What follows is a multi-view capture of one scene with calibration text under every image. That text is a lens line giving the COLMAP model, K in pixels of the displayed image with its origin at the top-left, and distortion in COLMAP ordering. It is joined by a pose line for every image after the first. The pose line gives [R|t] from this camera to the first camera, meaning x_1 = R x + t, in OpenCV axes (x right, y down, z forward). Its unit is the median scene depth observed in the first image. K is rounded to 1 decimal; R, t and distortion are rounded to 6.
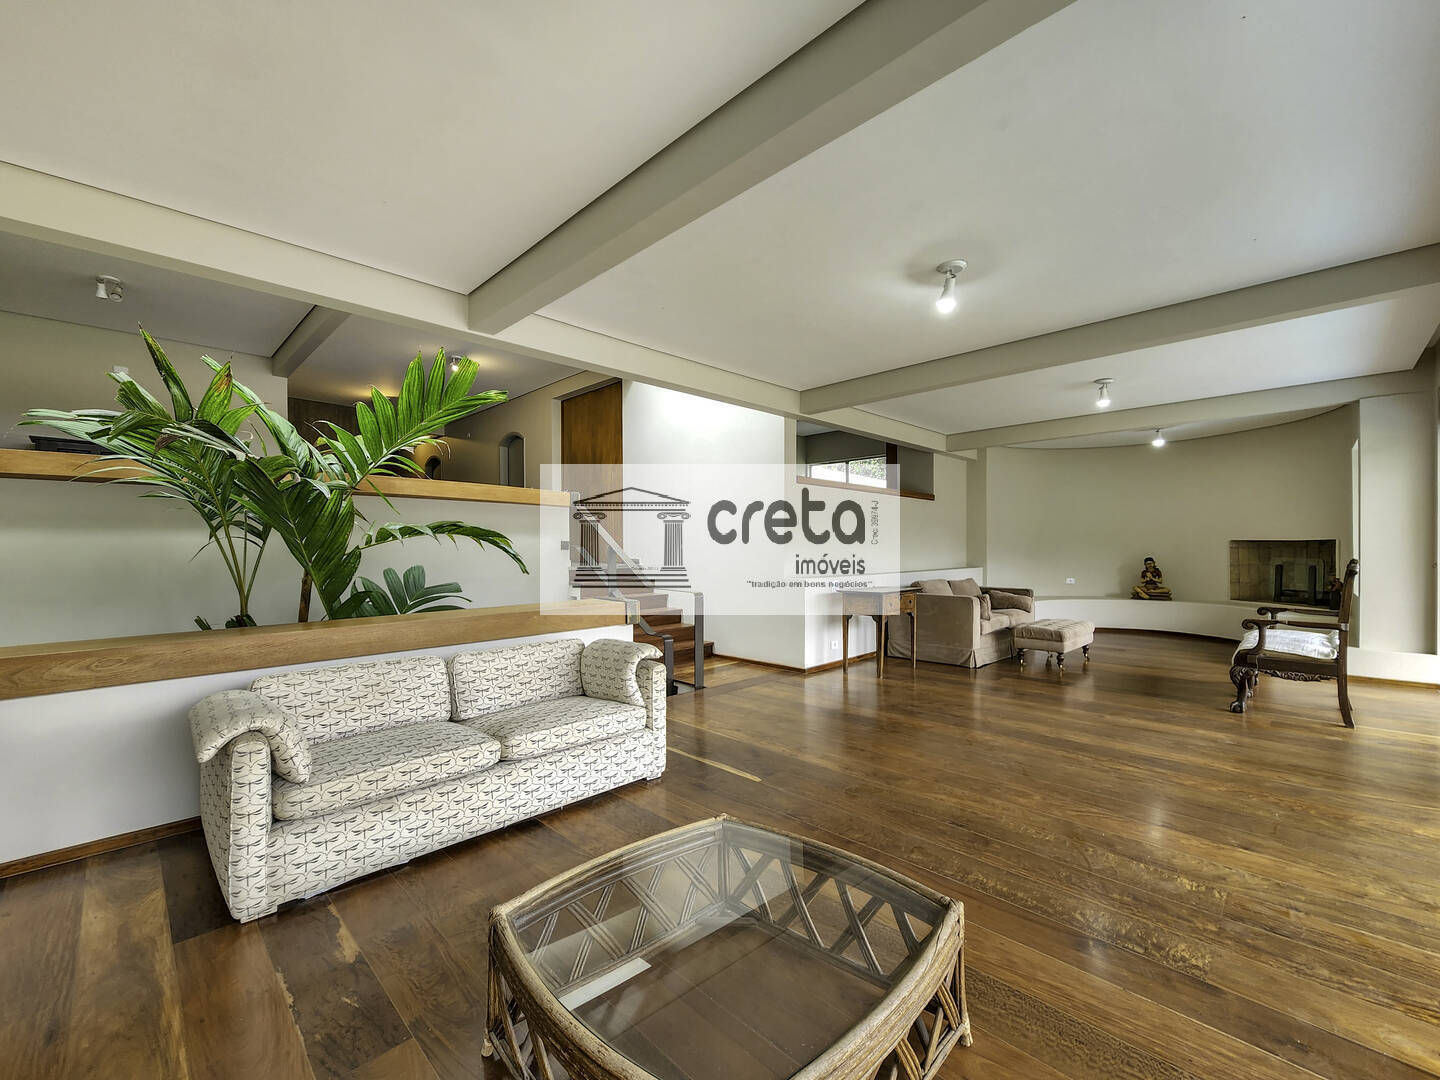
lens RADIAL K [[595.6, 0, 704.3], [0, 595.6, 560.6], [0, 0, 1]] dist [0.006012, -0.000169]
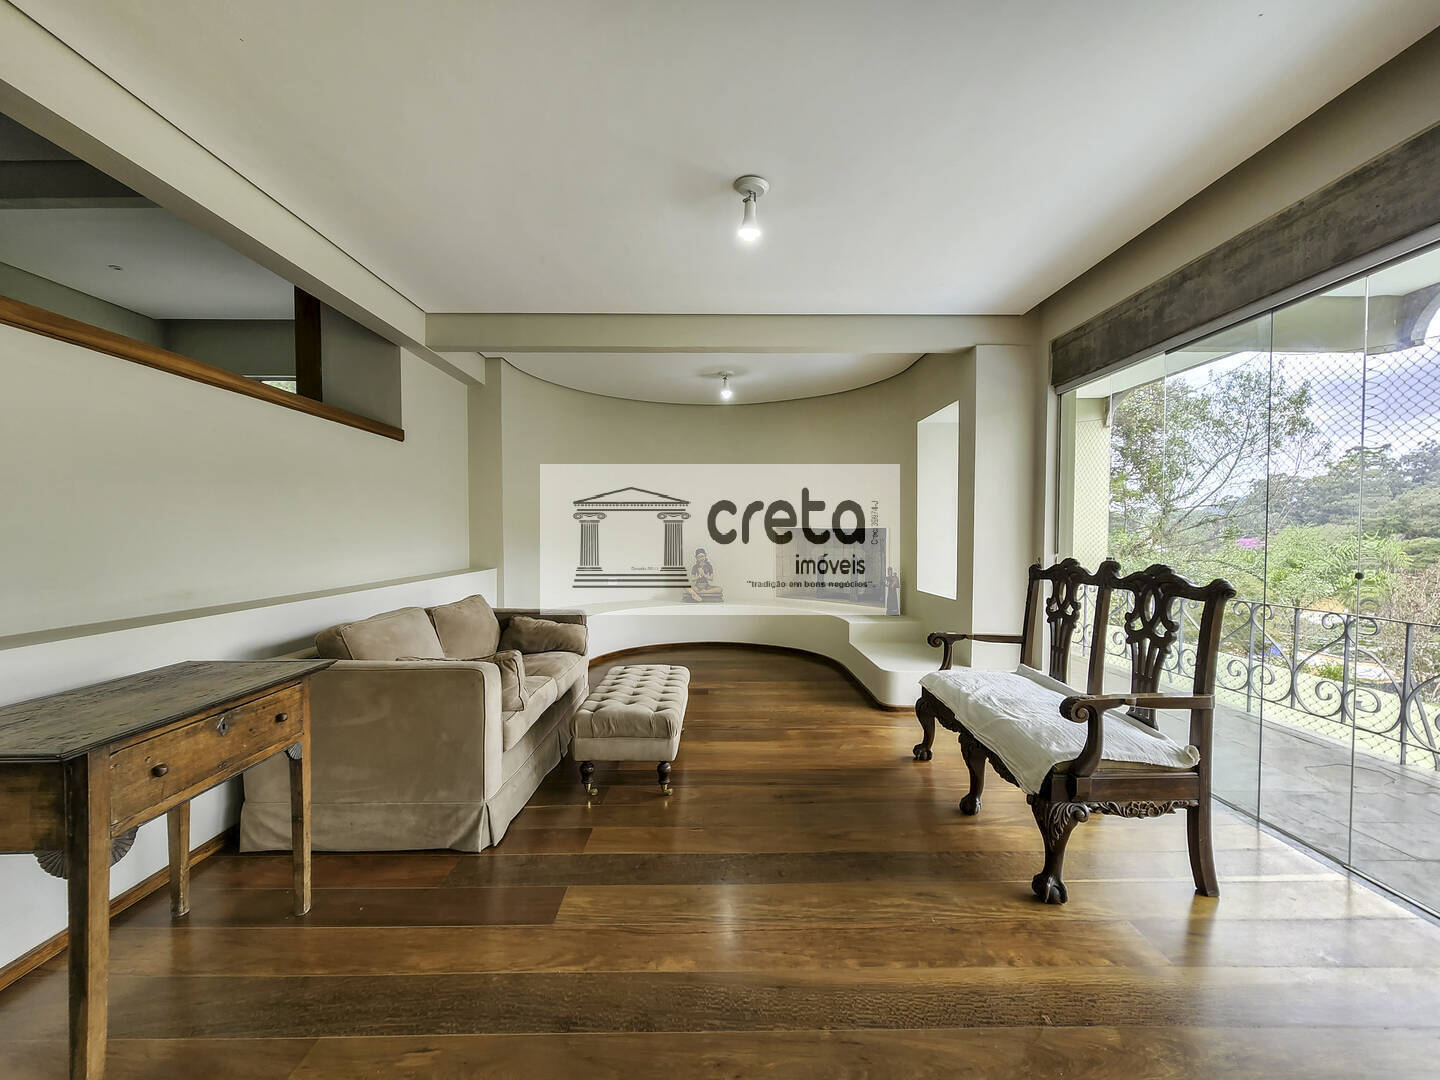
lens RADIAL K [[595.6, 0, 711.9], [0, 595.6, 543.4], [0, 0, 1]] dist [0.006012, -0.000169]
pose [[0.698150, -0.008546, 0.715900, 0.287693], [0.009722, 0.999950, 0.002456, -0.019535], [-0.715885, 0.005245, 0.698198, 0.646573]]
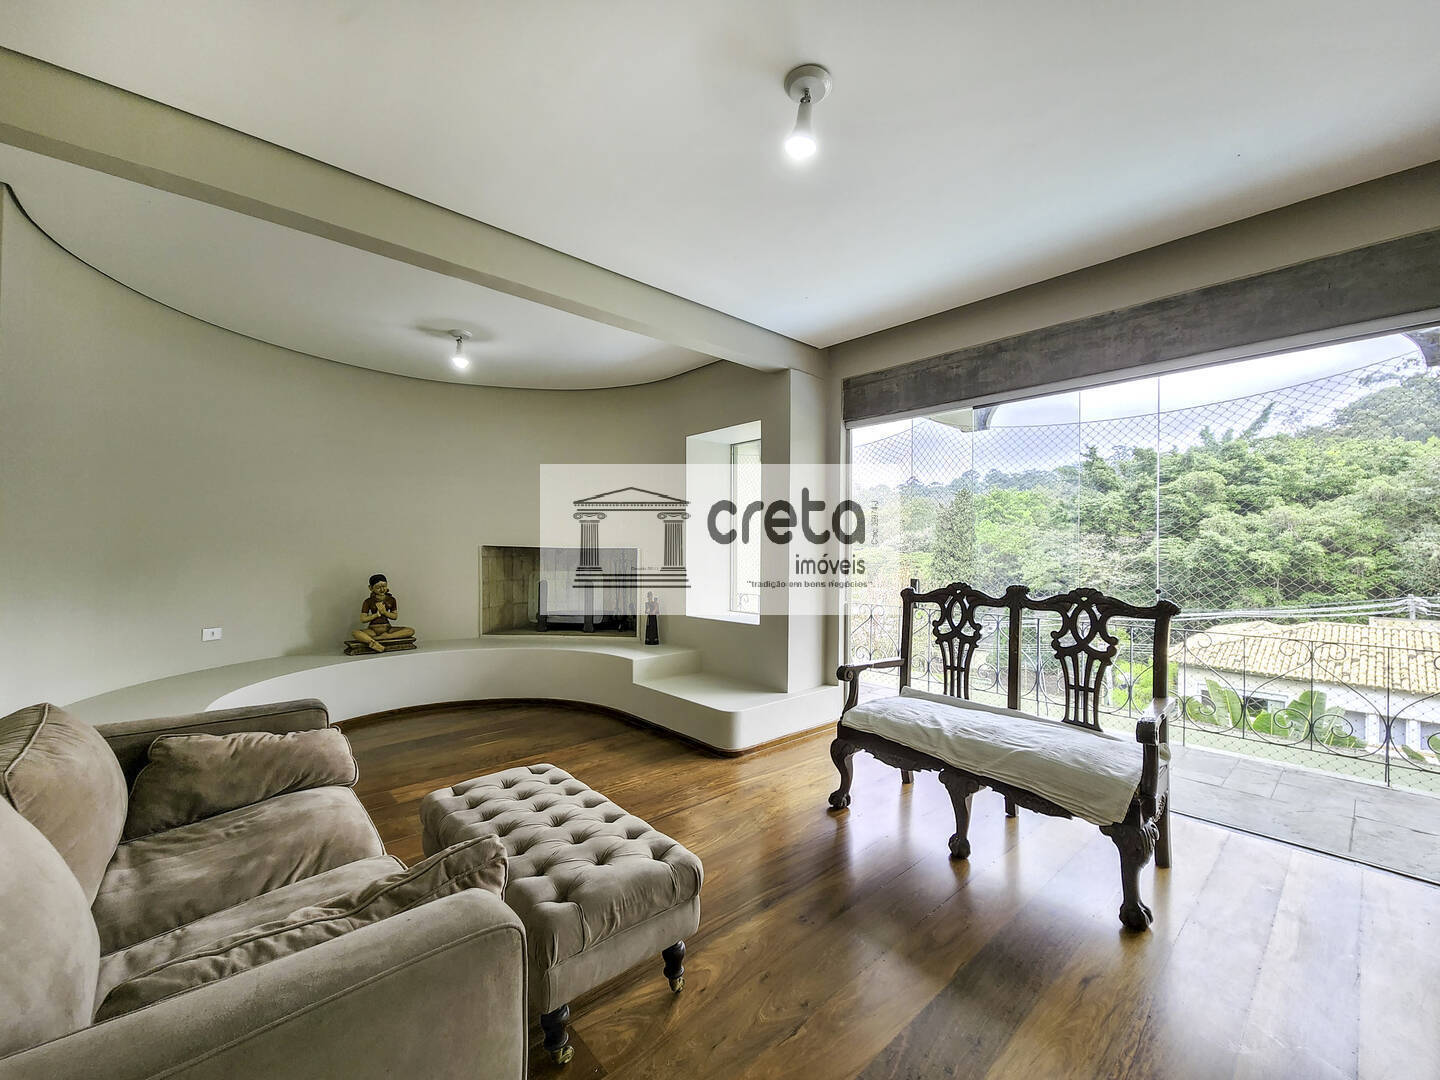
lens RADIAL K [[595.6, 0, 713.9], [0, 595.6, 544.8], [0, 0, 1]] dist [0.006012, -0.000169]
pose [[0.037176, 0.011506, 0.999243, 0.308006], [0.010958, 0.999869, -0.011921, -0.032603], [-0.999249, 0.011393, 0.037045, 0.975959]]
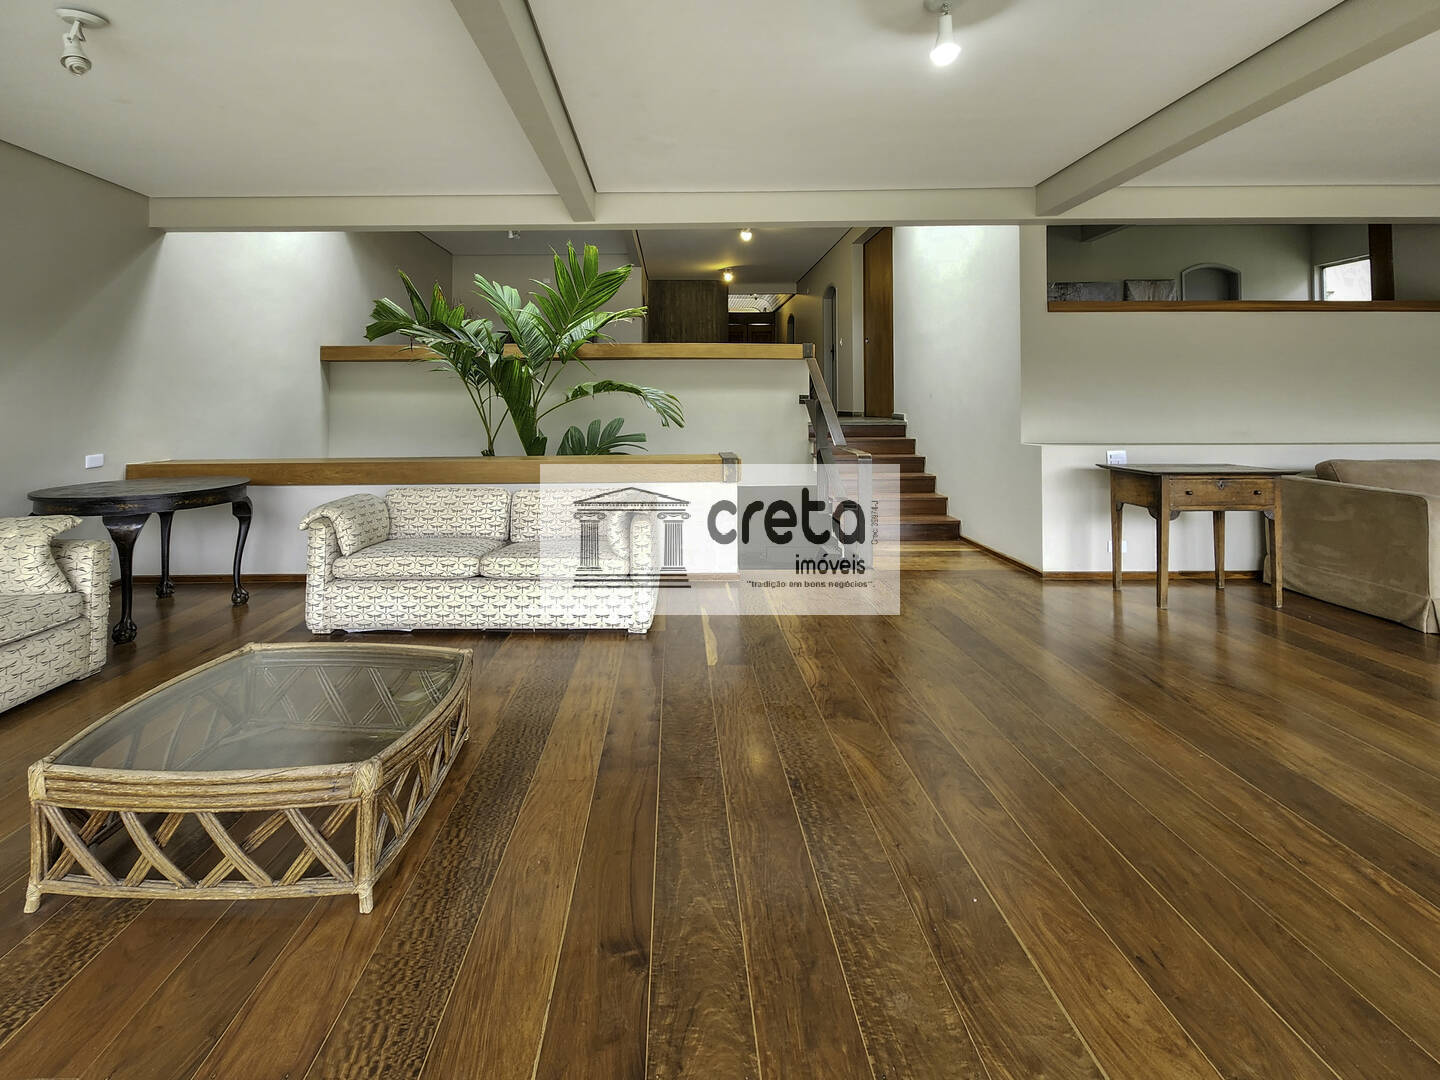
lens RADIAL K [[629.4, 0, 681.0], [0, 629.4, 404.5], [0, 0, 1]] dist [0.010408, 0.000787]
pose [[0.710151, 0.001399, -0.704048, 0.390616], [-0.012833, 0.999858, -0.010958, -0.005336], [0.703933, 0.016817, 0.710068, 0.156045]]
